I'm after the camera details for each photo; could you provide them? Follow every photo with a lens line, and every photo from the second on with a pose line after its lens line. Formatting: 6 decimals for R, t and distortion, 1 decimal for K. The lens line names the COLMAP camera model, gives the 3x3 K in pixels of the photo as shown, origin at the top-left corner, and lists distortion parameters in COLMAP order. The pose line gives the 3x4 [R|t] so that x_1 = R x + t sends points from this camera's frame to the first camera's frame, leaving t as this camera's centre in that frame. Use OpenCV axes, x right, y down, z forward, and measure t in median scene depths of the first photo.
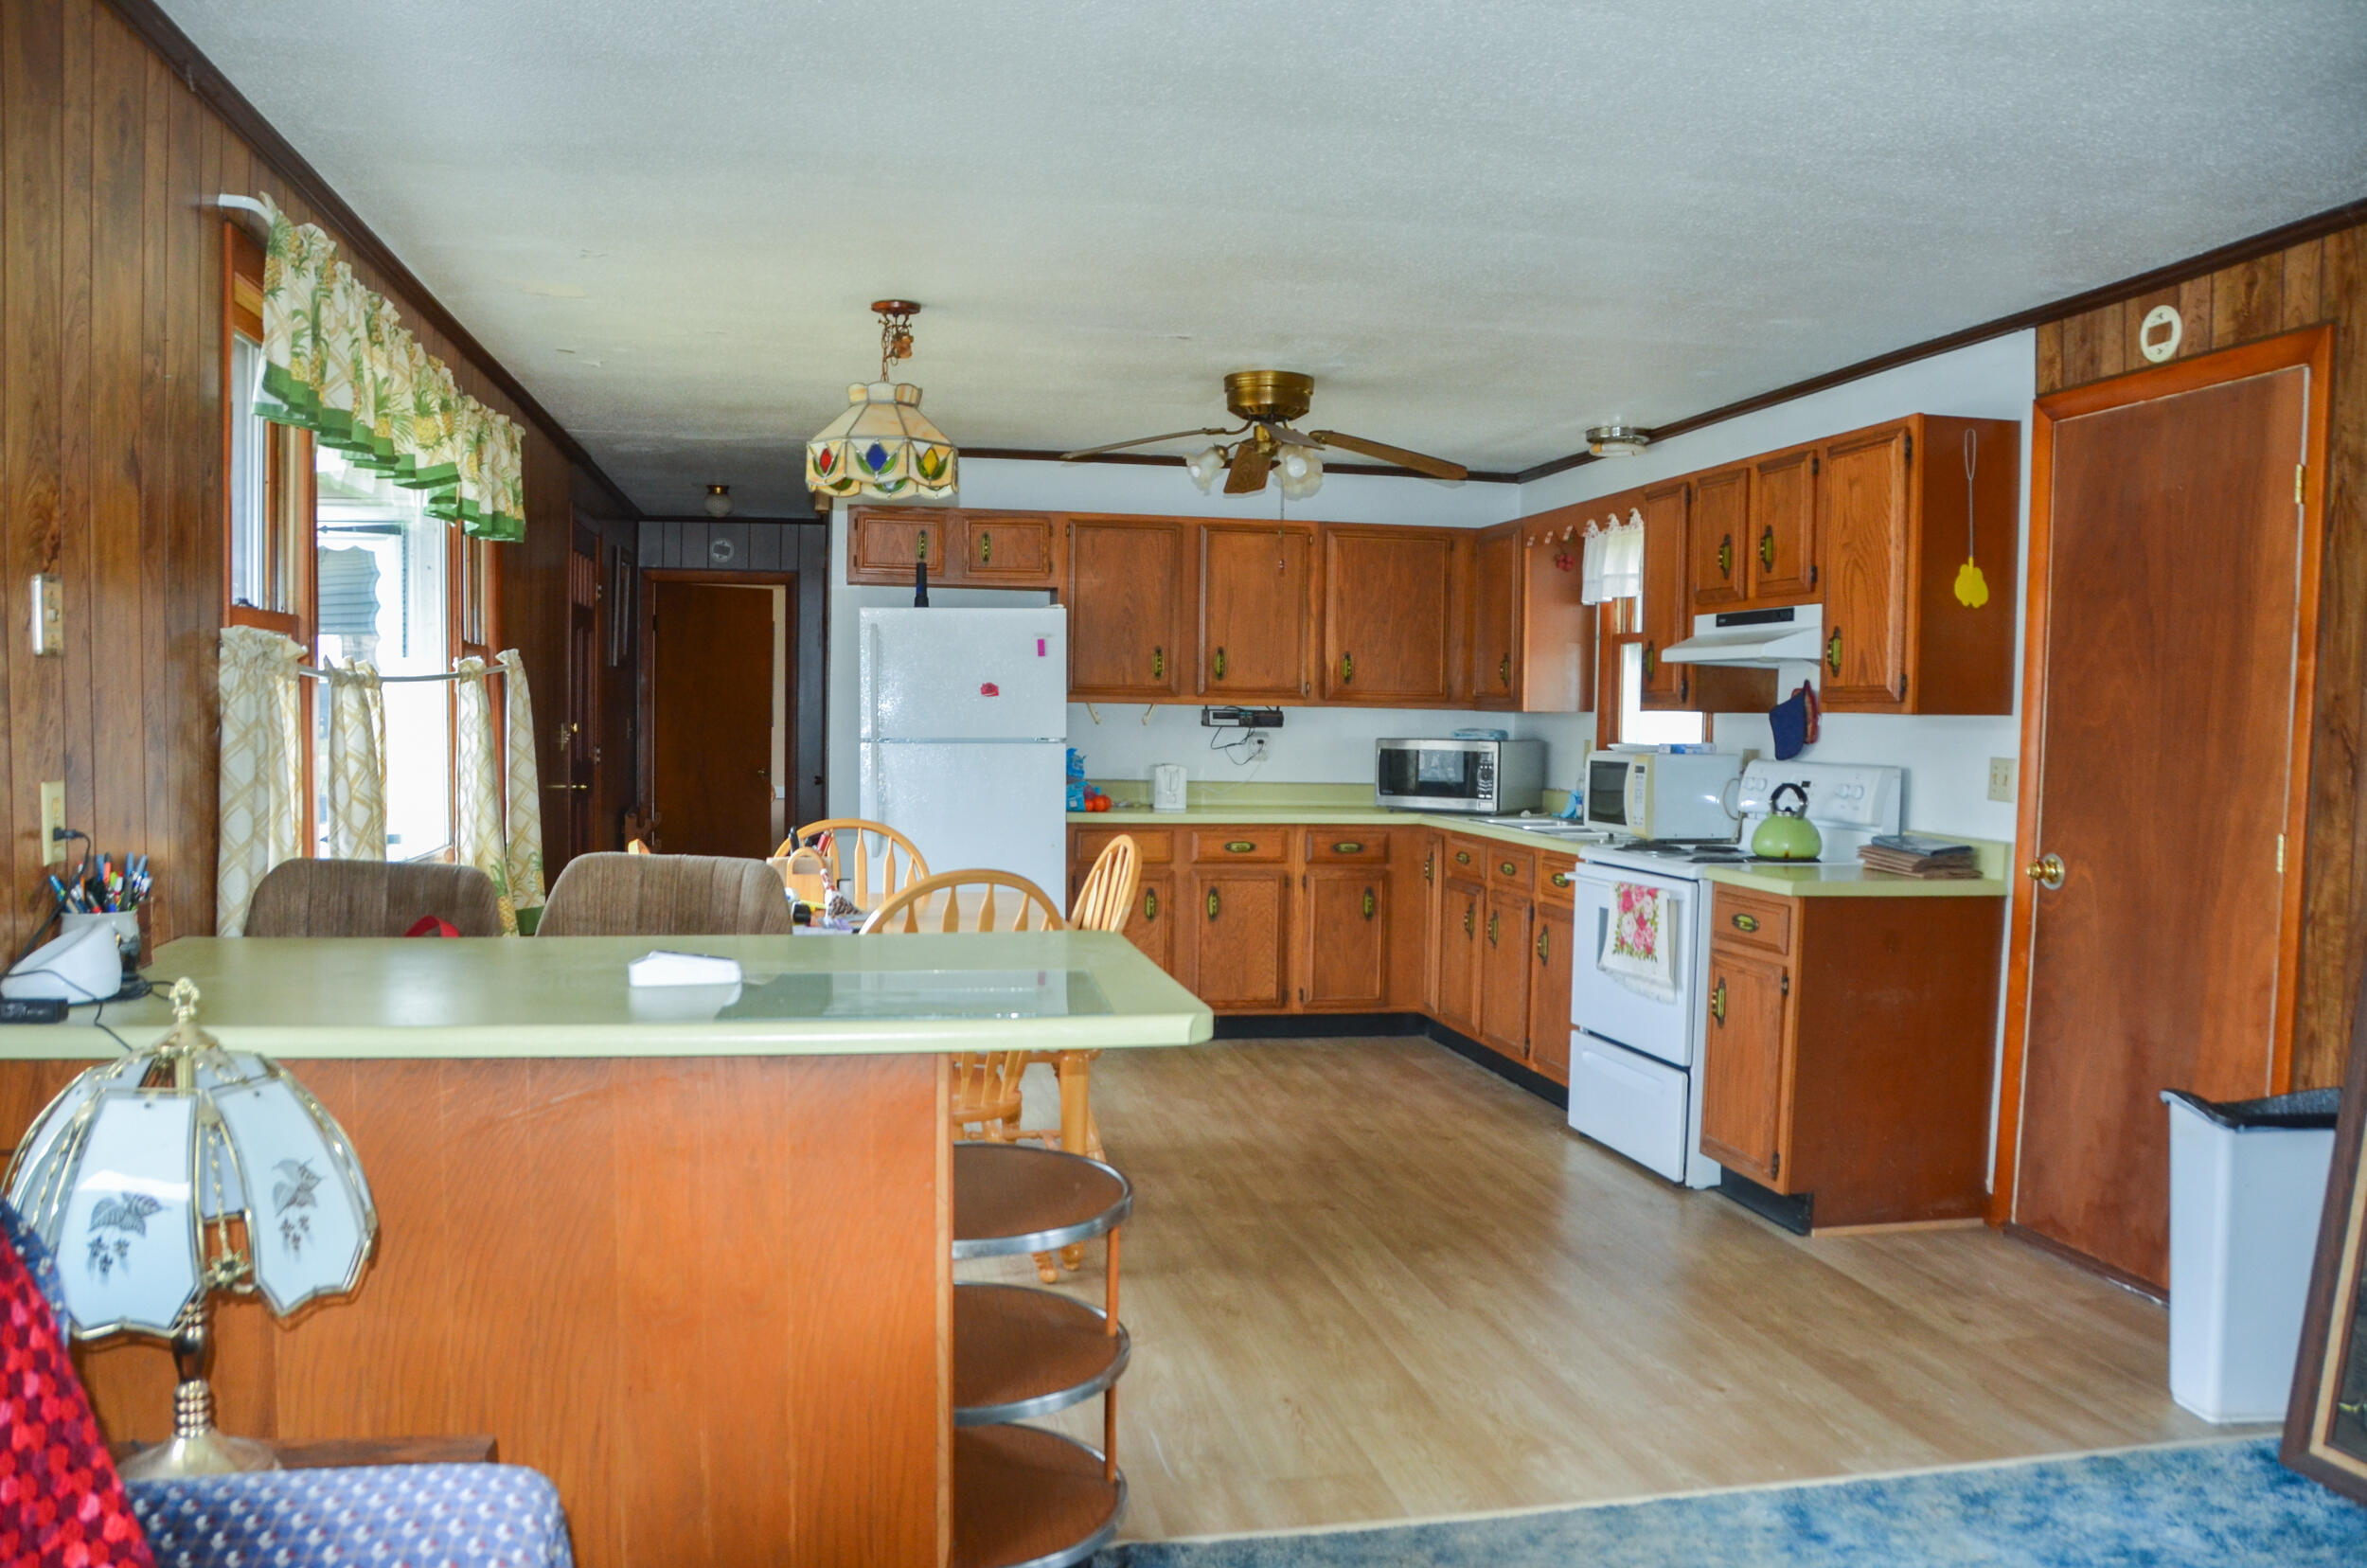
lens RADIAL K [[1837.0, 0, 1170.1], [0, 1837.0, 832.8], [0, 0, 1]] dist [-0.161690, 0.115722]
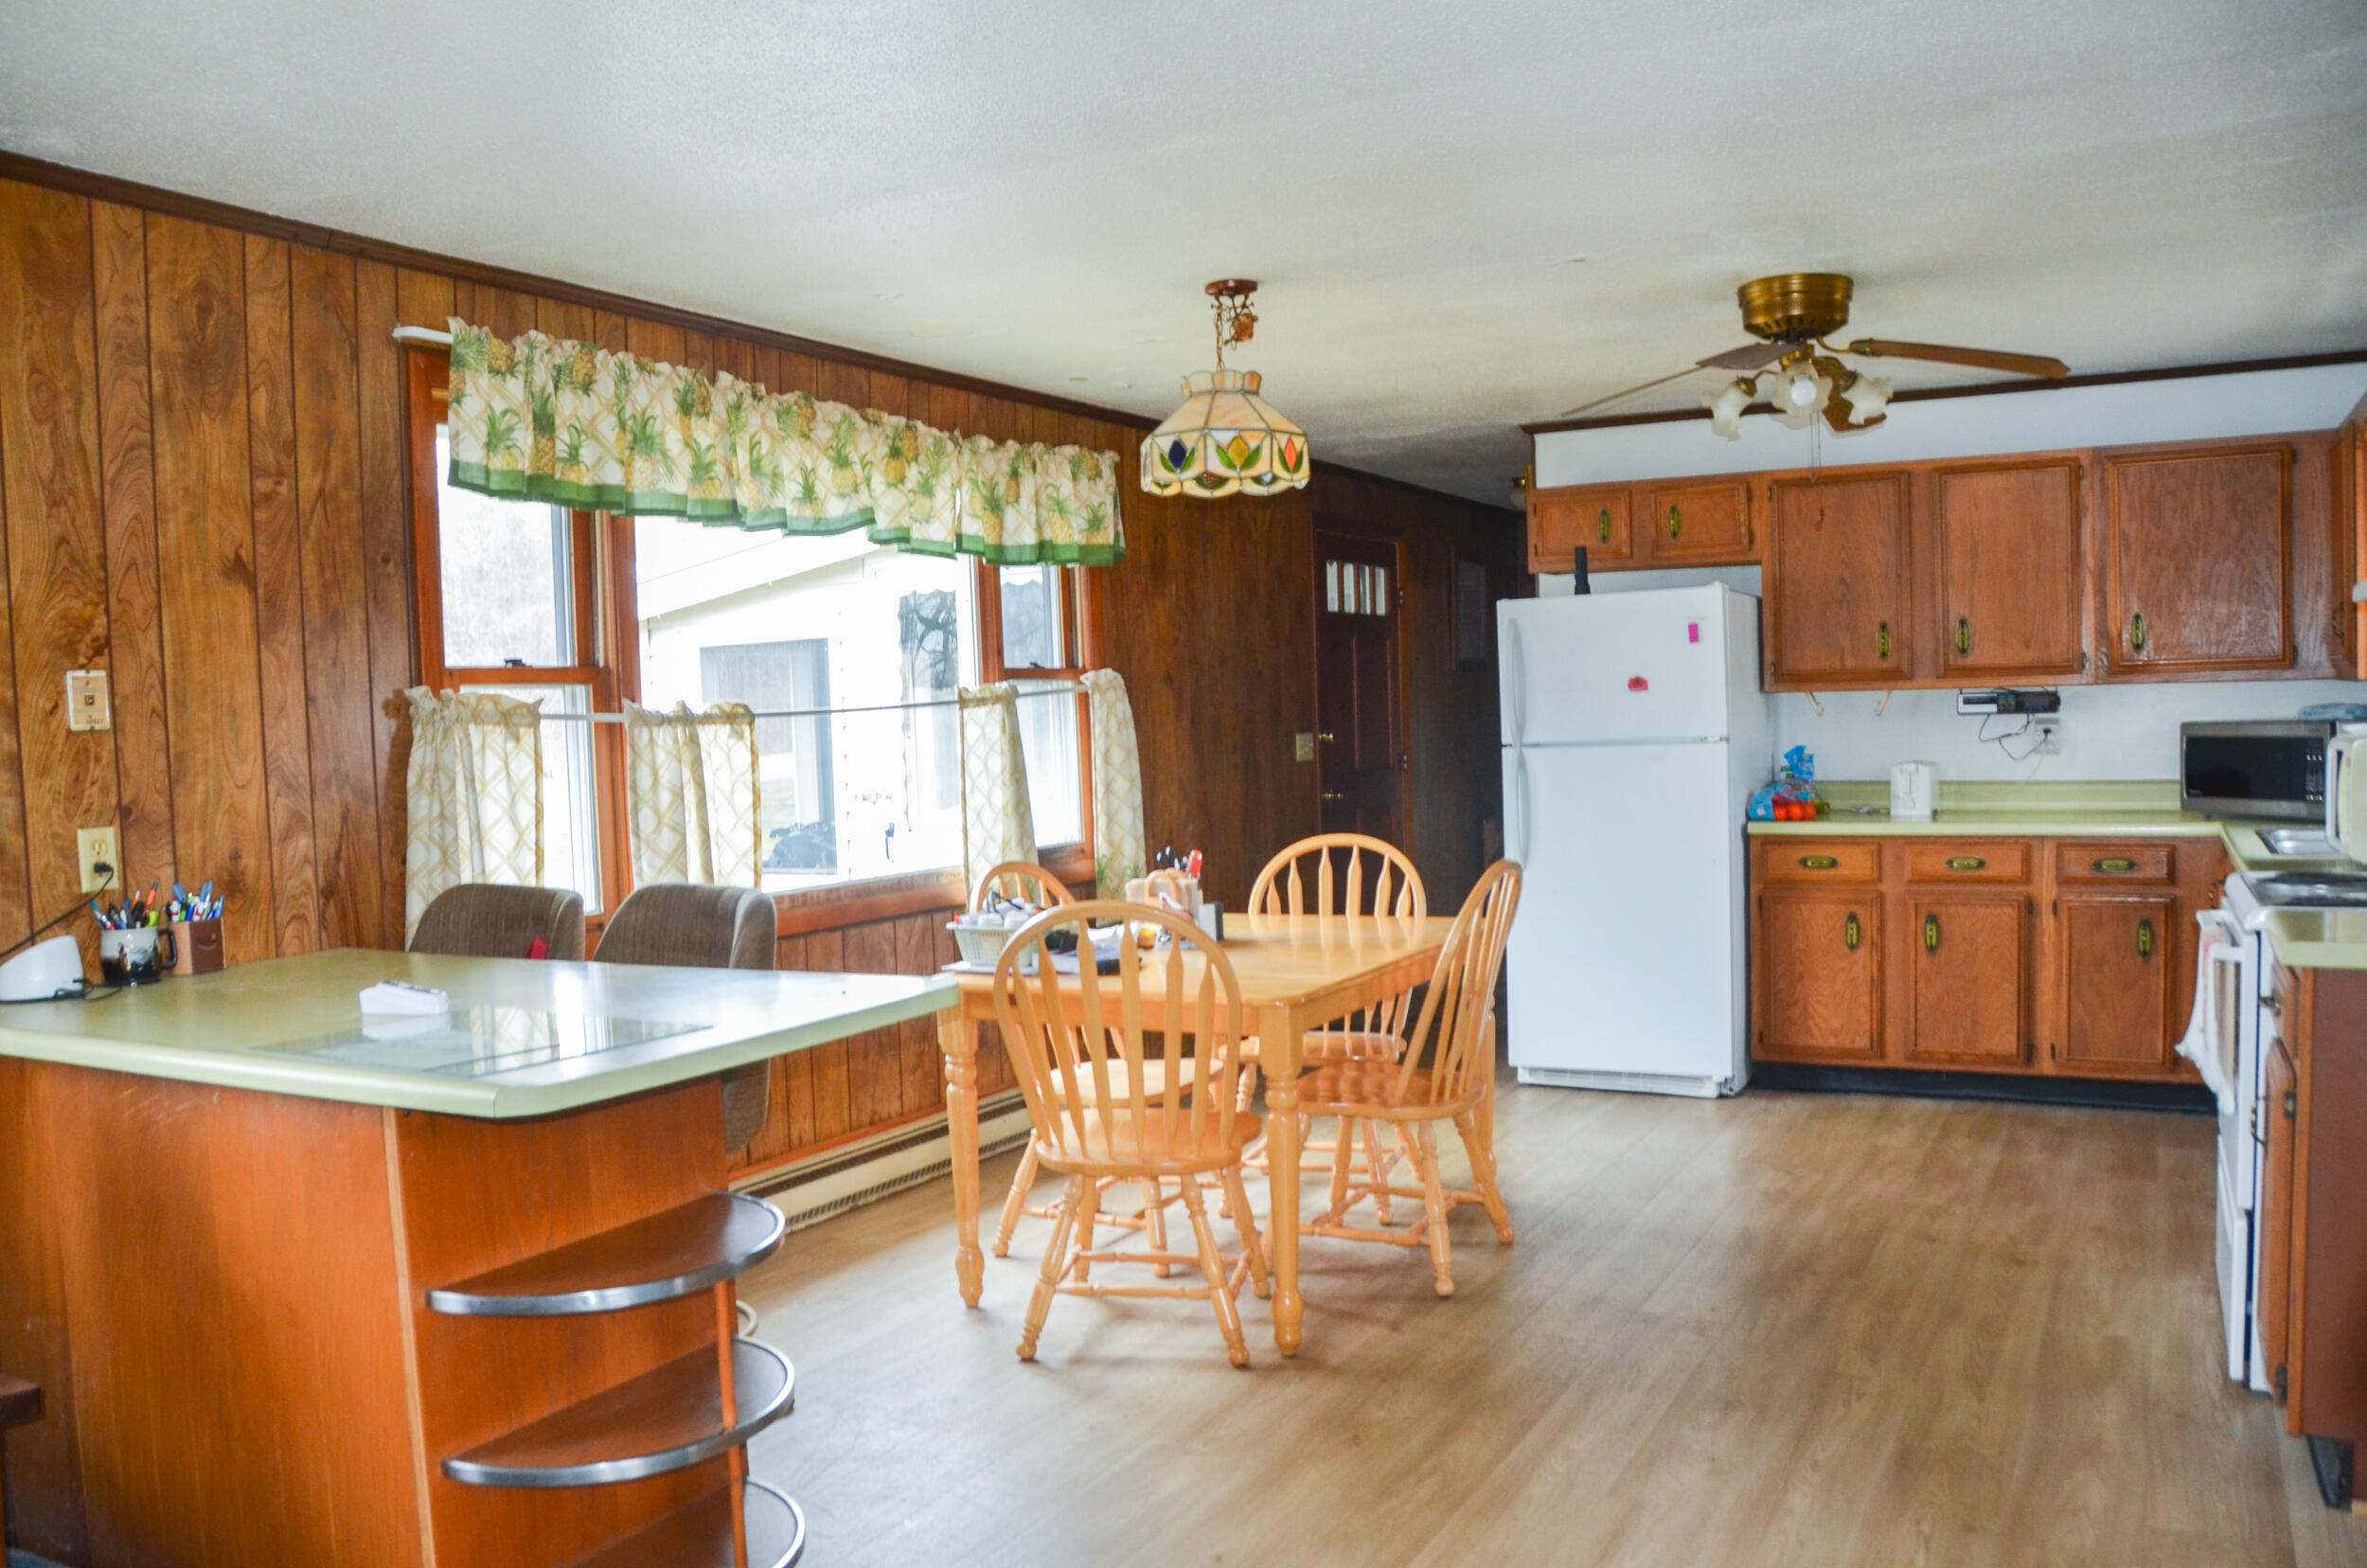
lens RADIAL K [[1837.0, 0, 1170.1], [0, 1837.0, 832.8], [0, 0, 1]] dist [-0.161690, 0.115722]
pose [[0.767402, -0.000451, -0.641166, 0.345967], [0.002877, 0.999992, 0.002739, -0.011346], [0.641159, -0.003946, 0.767398, 0.219719]]
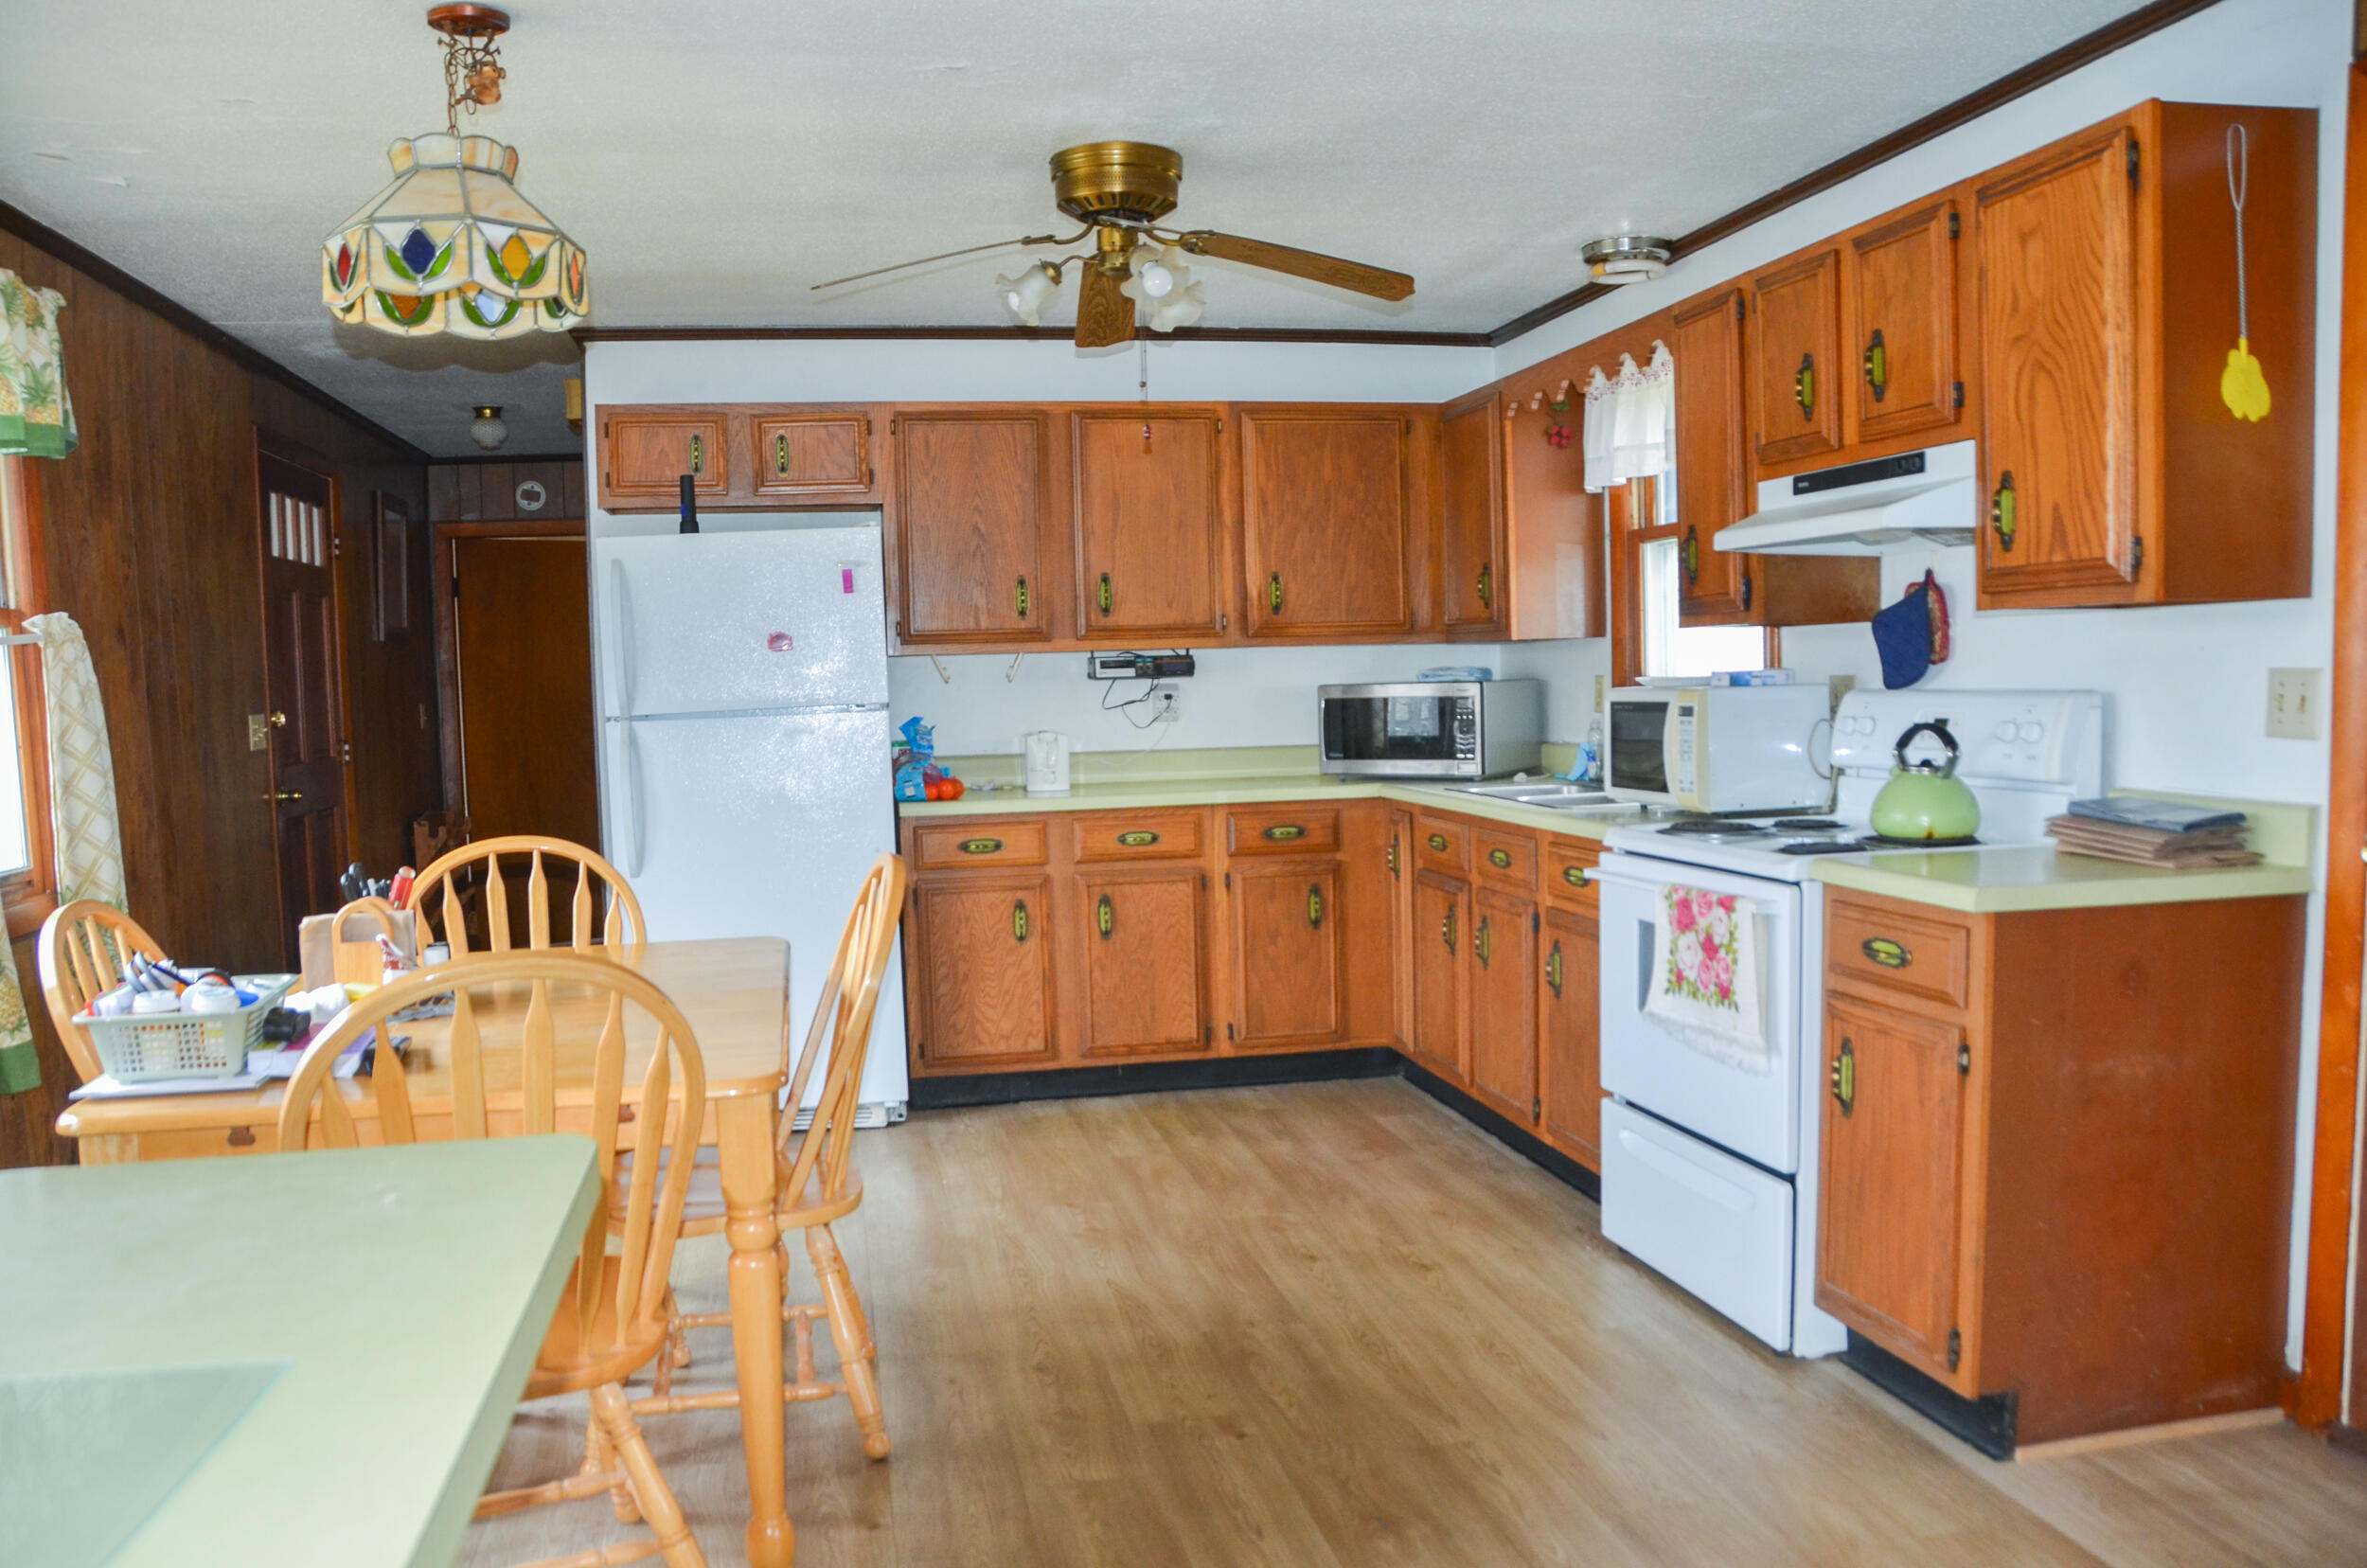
lens RADIAL K [[1837.0, 0, 1170.1], [0, 1837.0, 832.8], [0, 0, 1]] dist [-0.161690, 0.115722]
pose [[0.999017, -0.044103, 0.004463, 0.060431], [0.044001, 0.998815, 0.020807, -0.012215], [-0.005375, -0.020590, 0.999774, 0.324025]]
